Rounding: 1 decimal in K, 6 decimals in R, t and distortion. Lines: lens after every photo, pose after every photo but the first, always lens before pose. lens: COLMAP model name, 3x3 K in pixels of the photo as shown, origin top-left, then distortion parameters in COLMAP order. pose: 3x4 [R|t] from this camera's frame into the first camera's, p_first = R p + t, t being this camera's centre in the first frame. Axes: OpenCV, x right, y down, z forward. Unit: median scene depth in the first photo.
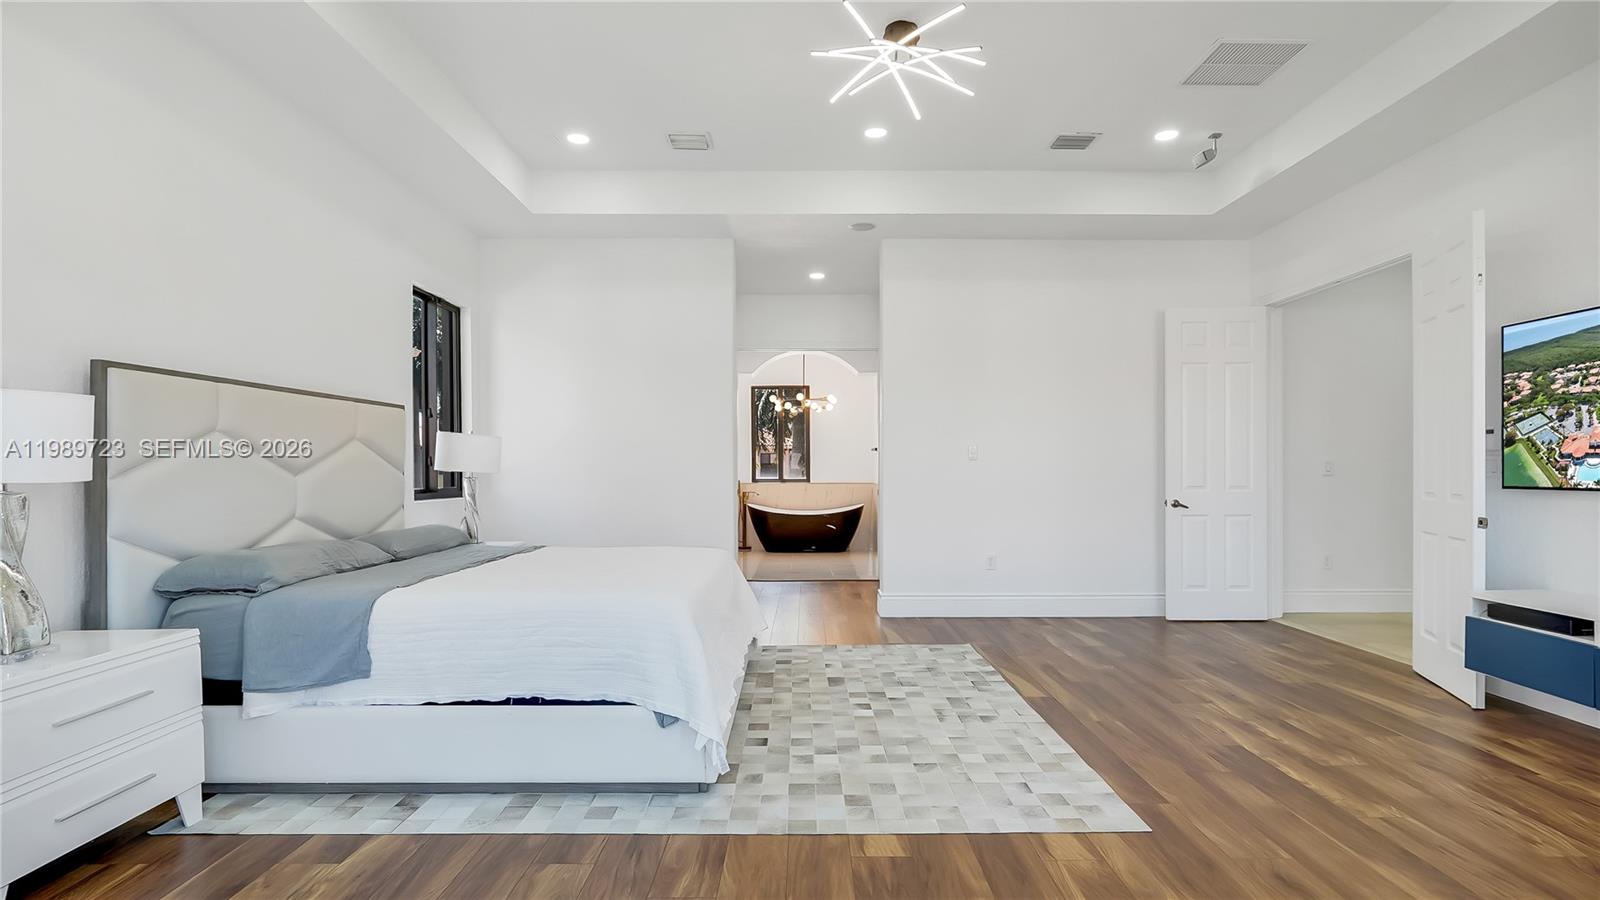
lens RADIAL K [[764.4, 0, 791.3], [0, 764.4, 447.2], [0, 0, 1]] dist [-0.005321, 0.000492]
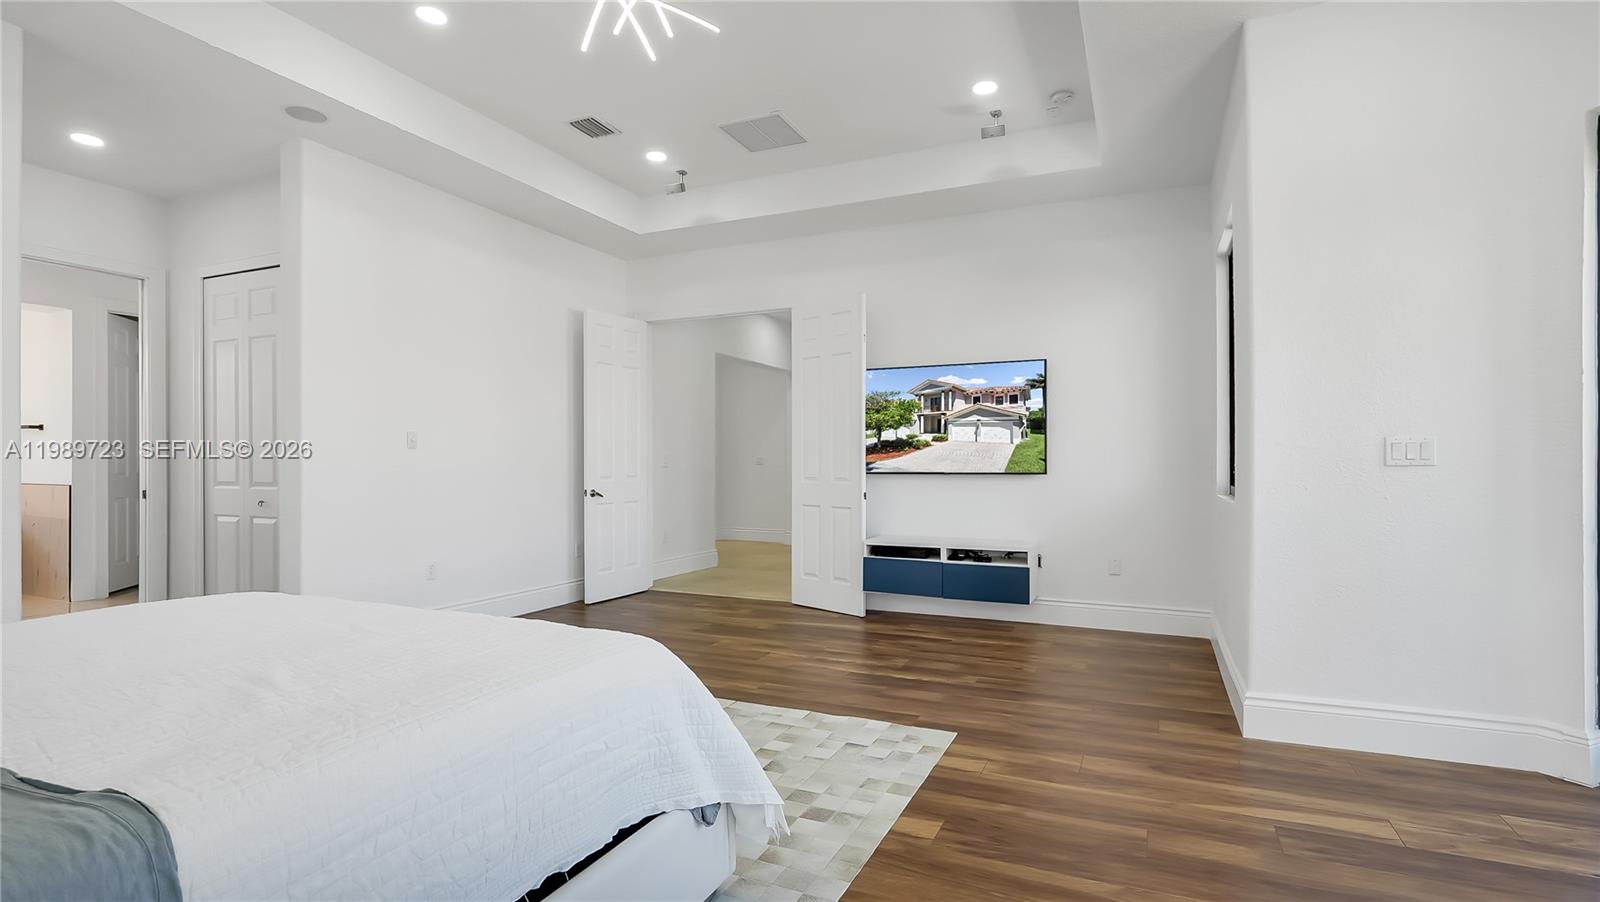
lens RADIAL K [[768.6, 0, 794.8], [0, 768.6, 454.2], [0, 0, 1]] dist [-0.018781, 0.009559]
pose [[0.422997, 0.009923, 0.906077, -0.705818], [-0.026053, 0.999660, 0.001214, 0.021091], [-0.905756, -0.024120, 0.423112, 0.581822]]
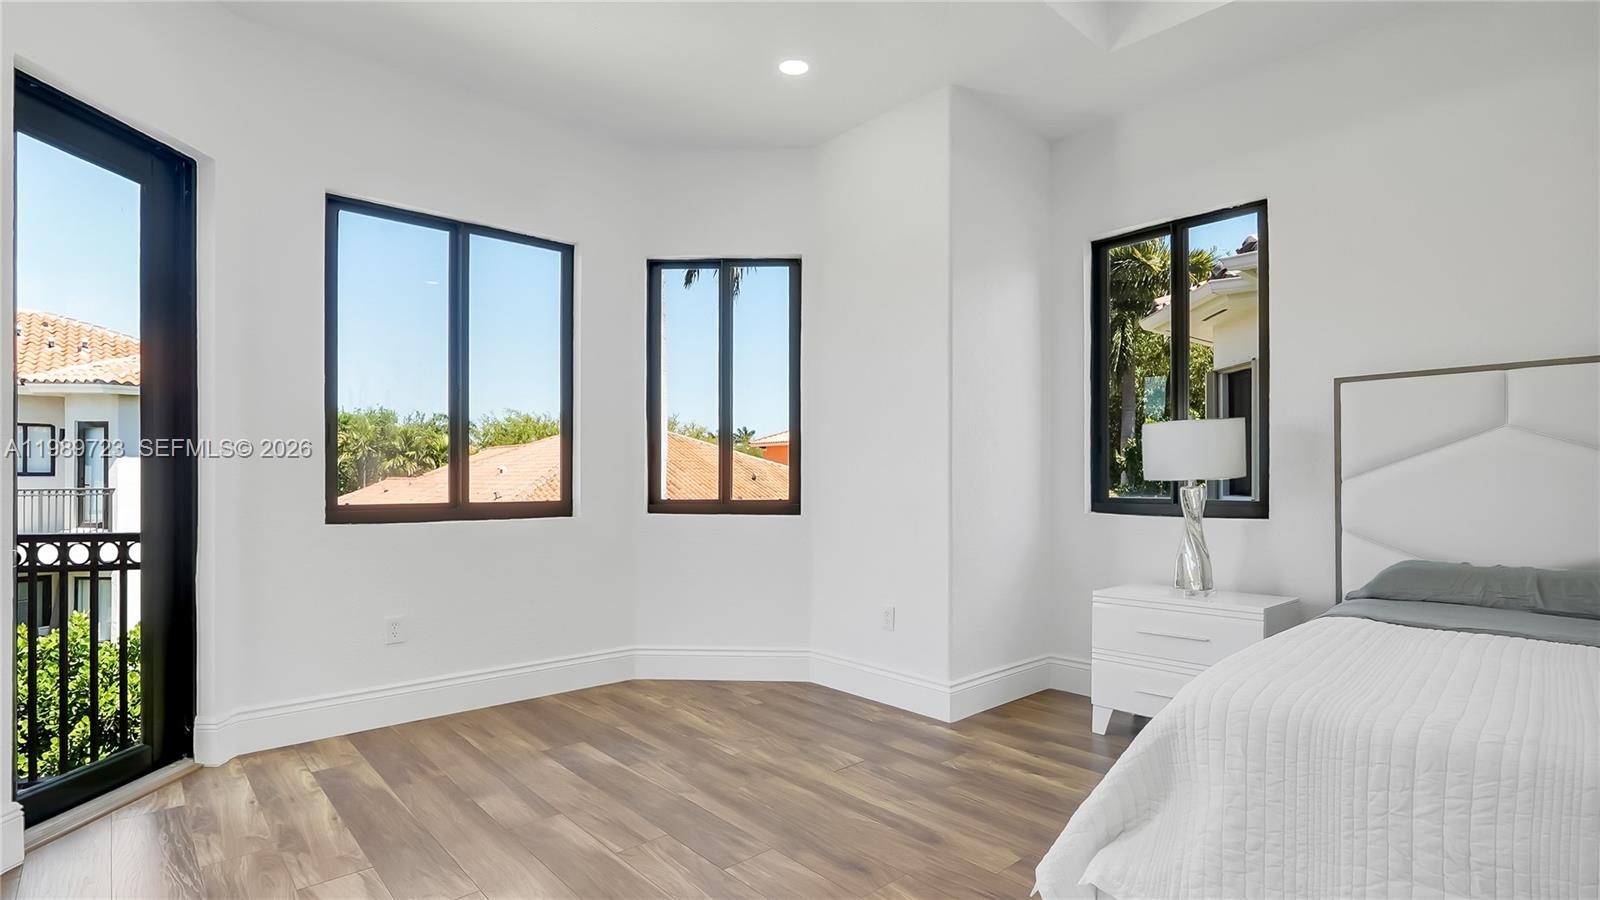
lens RADIAL K [[776.7, 0, 805.1], [0, 776.7, 473.1], [0, 0, 1]] dist [0.001518, 0.001047]
pose [[-0.730269, -0.002889, -0.683154, 0.461205], [0.021484, 0.999399, -0.027192, 0.042207], [0.682822, -0.034534, -0.729768, 1.201052]]
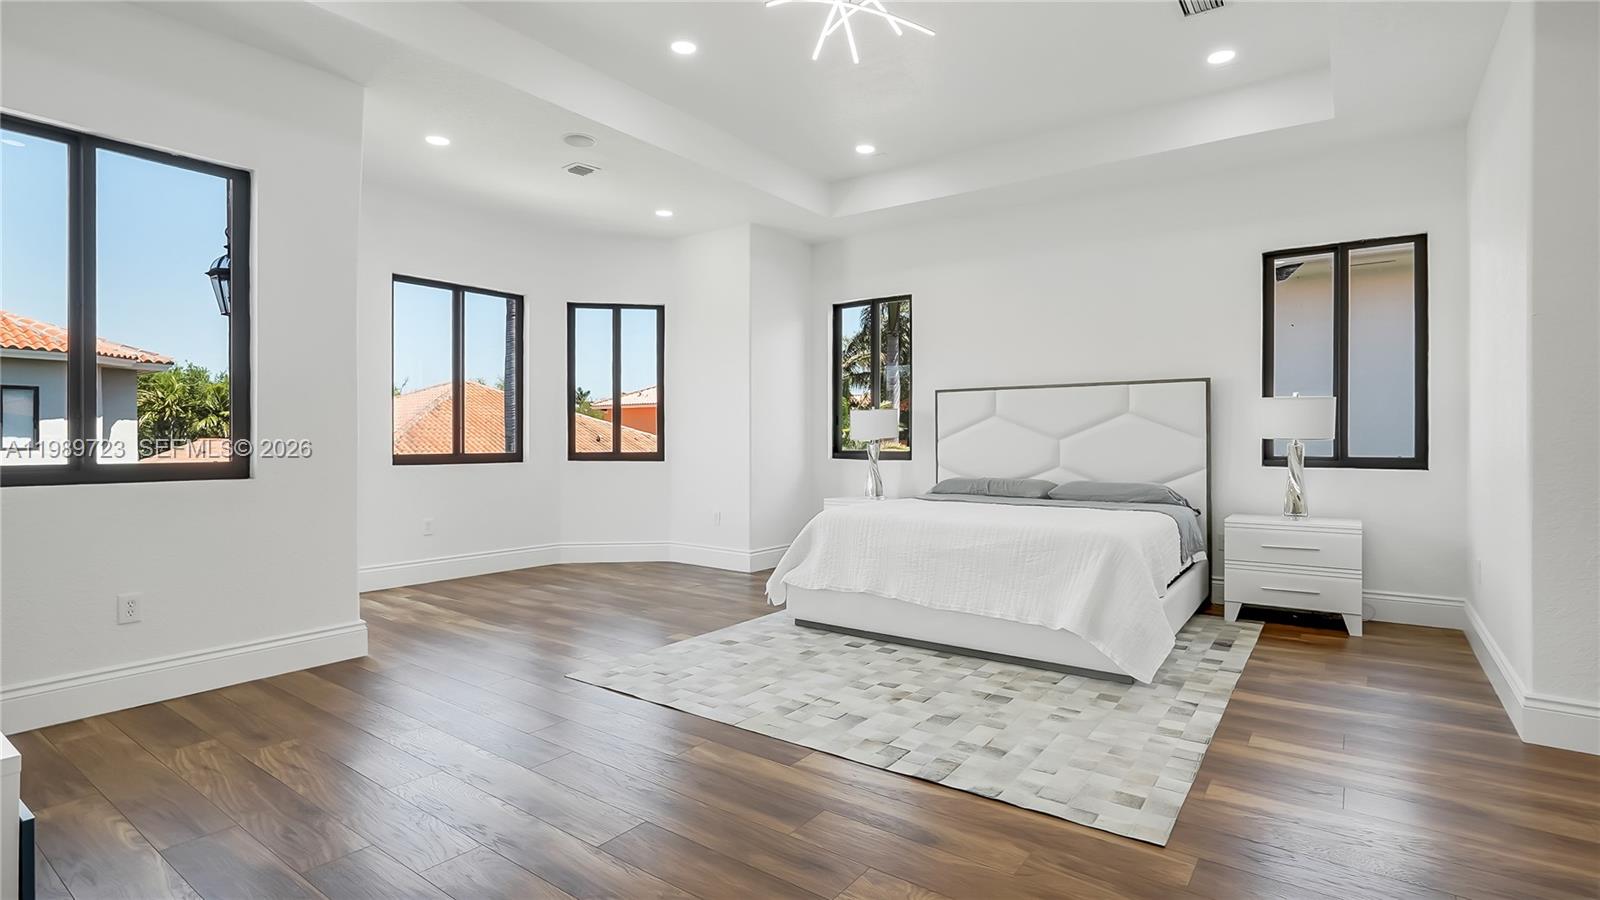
lens RADIAL K [[764.4, 0, 791.3], [0, 764.4, 447.2], [0, 0, 1]] dist [-0.005321, 0.000492]
pose [[-0.589044, 0.008697, -0.808054, 1.176865], [0.024068, 0.999687, -0.006785, 0.063497], [0.807742, -0.023445, -0.589069, 1.865357]]
